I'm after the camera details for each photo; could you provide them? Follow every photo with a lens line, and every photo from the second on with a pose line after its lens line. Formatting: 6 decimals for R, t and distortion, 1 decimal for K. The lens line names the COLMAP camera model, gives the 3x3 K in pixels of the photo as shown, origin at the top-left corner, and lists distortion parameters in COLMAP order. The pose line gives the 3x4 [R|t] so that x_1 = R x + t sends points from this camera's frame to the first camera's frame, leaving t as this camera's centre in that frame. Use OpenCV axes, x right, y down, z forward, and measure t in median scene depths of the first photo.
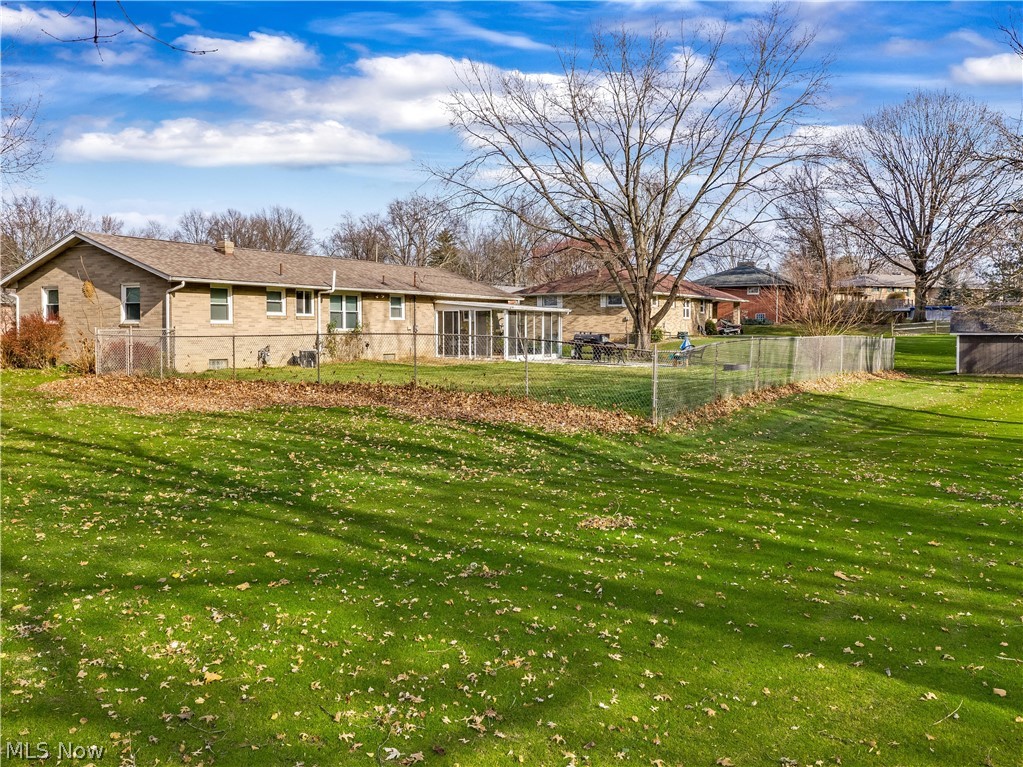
lens RADIAL K [[972.6, 0, 511.5], [0, 972.6, 383.5], [0, 0, 1]] dist [-0.007311, 0.004839]
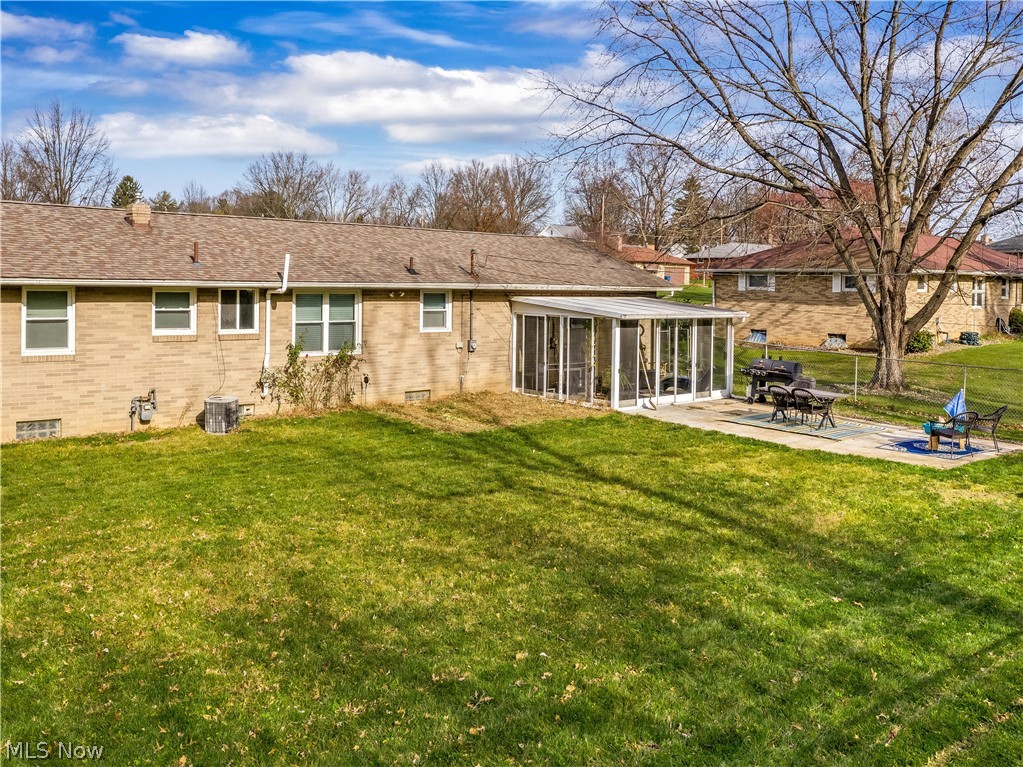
lens RADIAL K [[1033.3, 0, 511.2], [0, 1033.3, 334.9], [0, 0, 1]] dist [0.002653, -0.001094]
pose [[0.967362, 0.018087, -0.252753, 0.084394], [-0.019736, 0.999797, -0.003991, -0.061524], [0.252630, 0.008849, 0.967523, 0.402184]]
